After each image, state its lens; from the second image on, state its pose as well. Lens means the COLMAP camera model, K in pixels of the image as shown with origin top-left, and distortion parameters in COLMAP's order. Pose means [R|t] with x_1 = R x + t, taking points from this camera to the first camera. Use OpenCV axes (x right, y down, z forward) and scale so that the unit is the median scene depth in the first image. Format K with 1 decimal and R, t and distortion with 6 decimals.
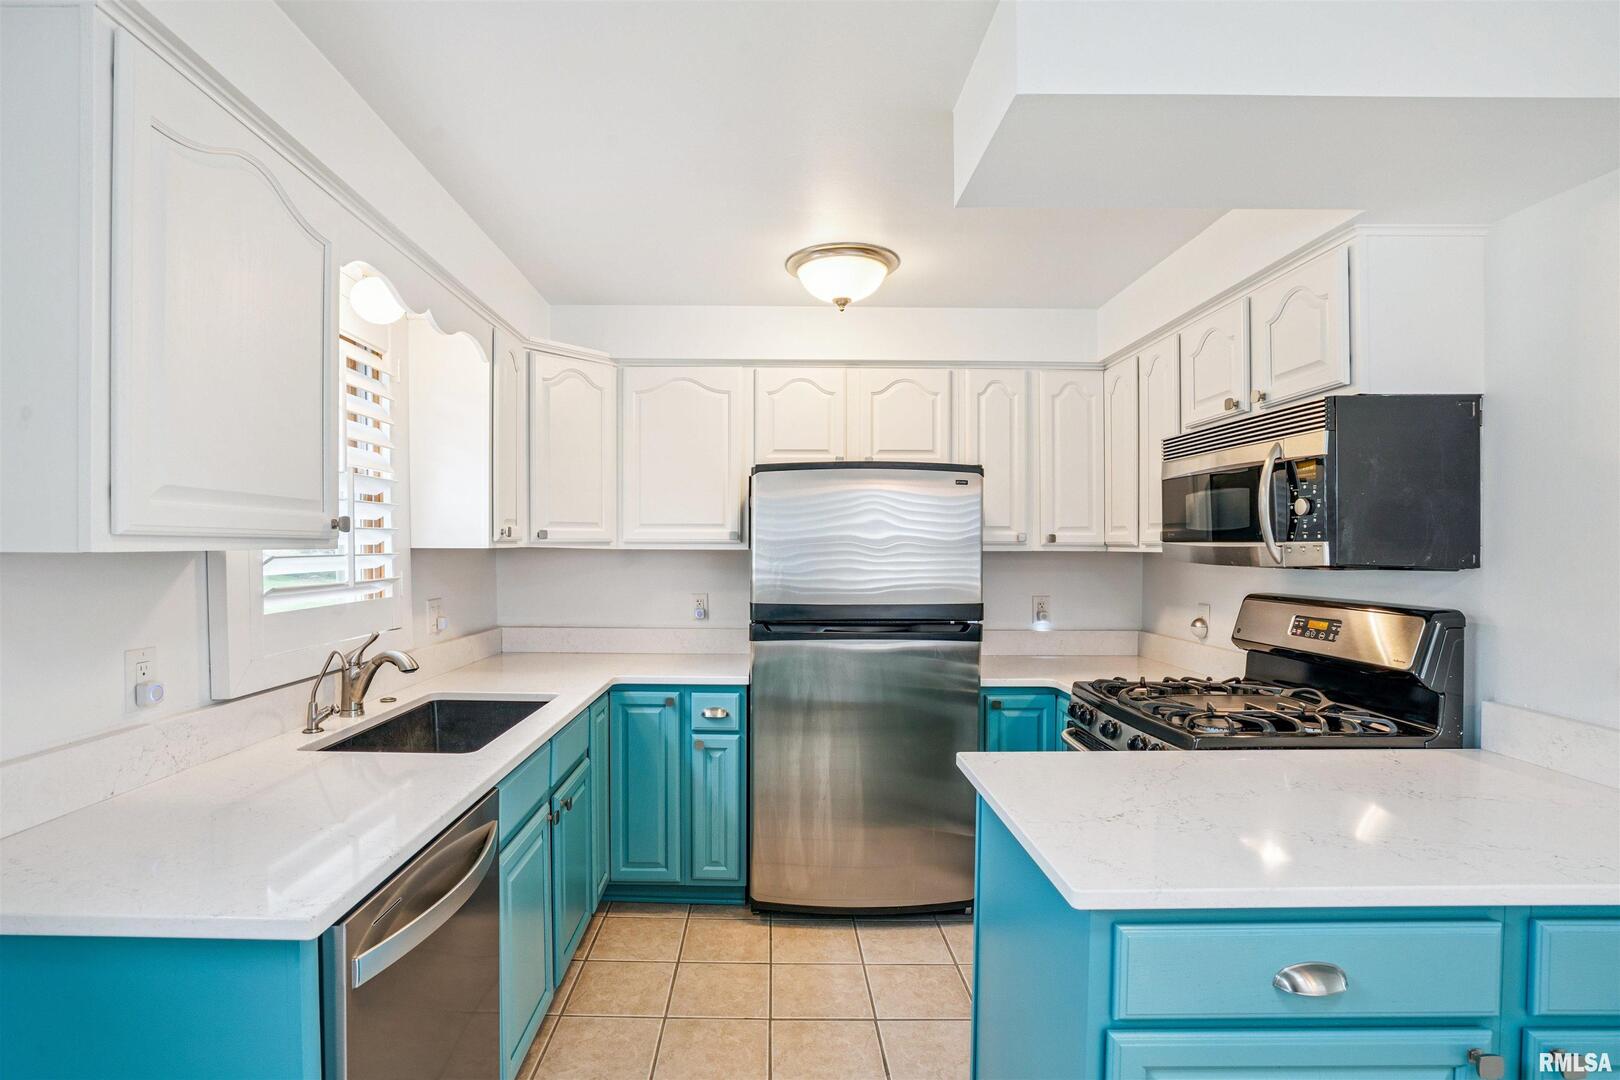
lens RADIAL K [[785.5, 0, 767.3], [0, 785.5, 560.5], [0, 0, 1]] dist [-0.017628, 0.002358]
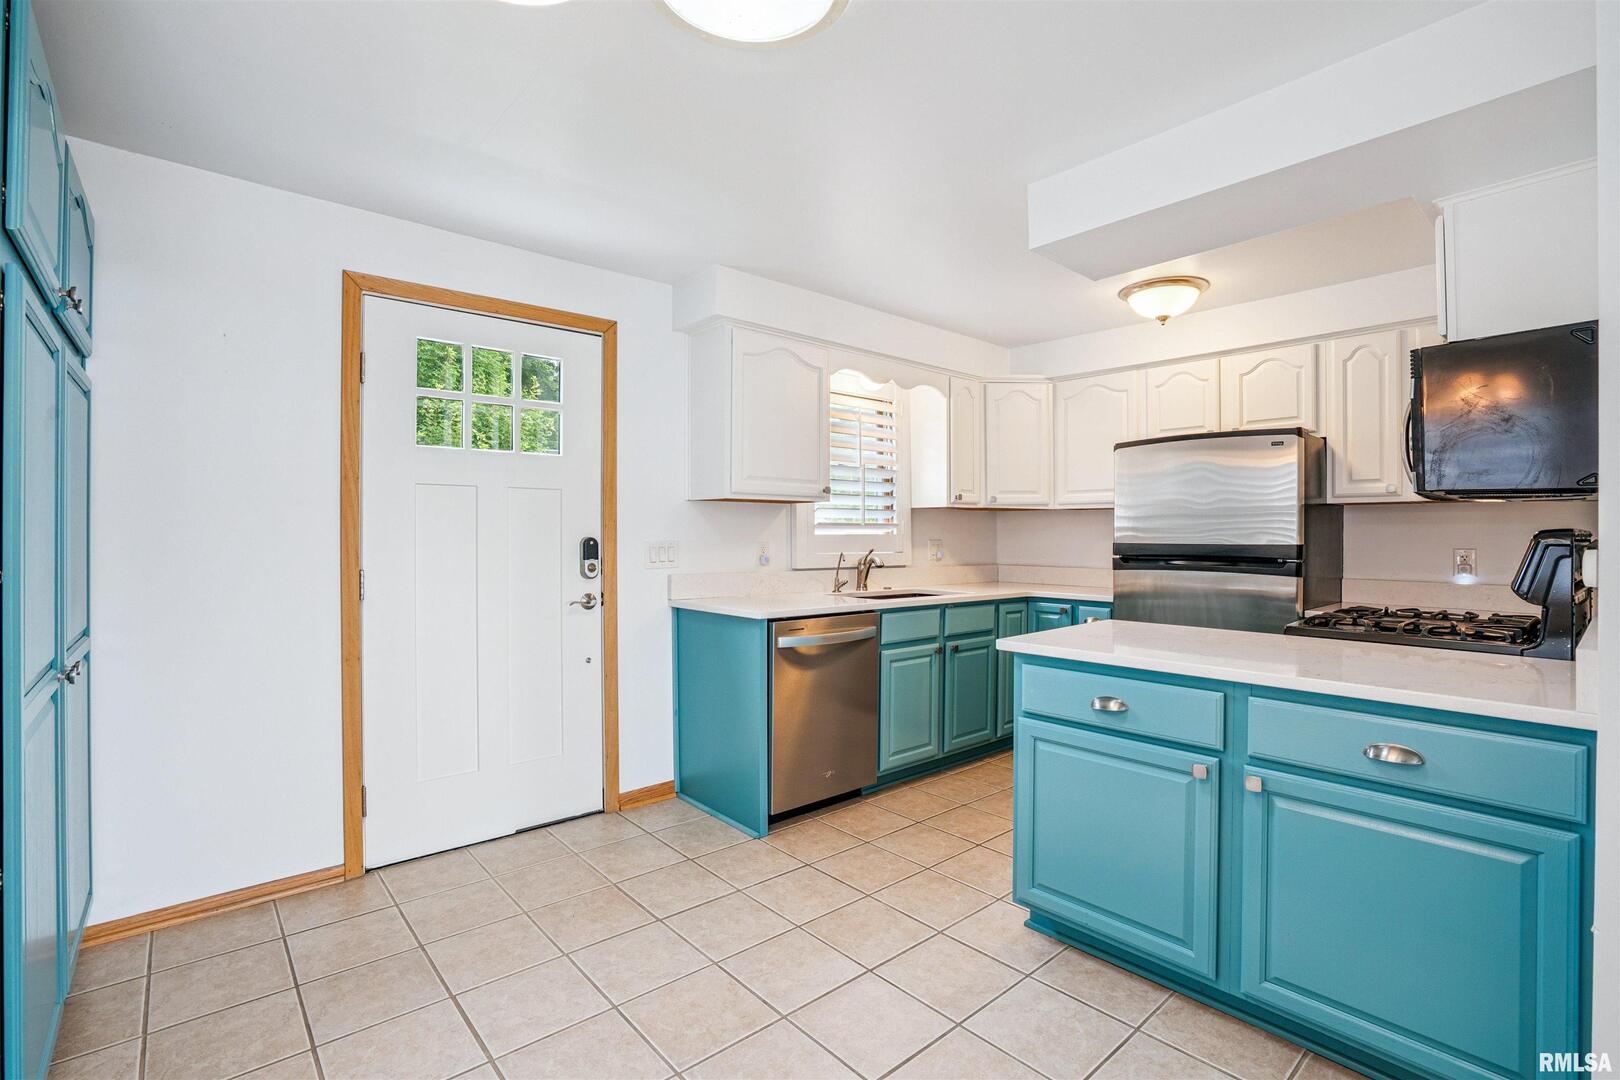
lens RADIAL K [[749.0, 0, 805.5], [0, 749.0, 536.3], [0, 0, 1]] dist [-0.036142, 0.002141]
pose [[0.668462, 0.002268, -0.743742, 0.607014], [-0.013479, 0.999868, -0.009065, 0.063113], [0.743624, 0.016084, 0.668405, -0.293028]]
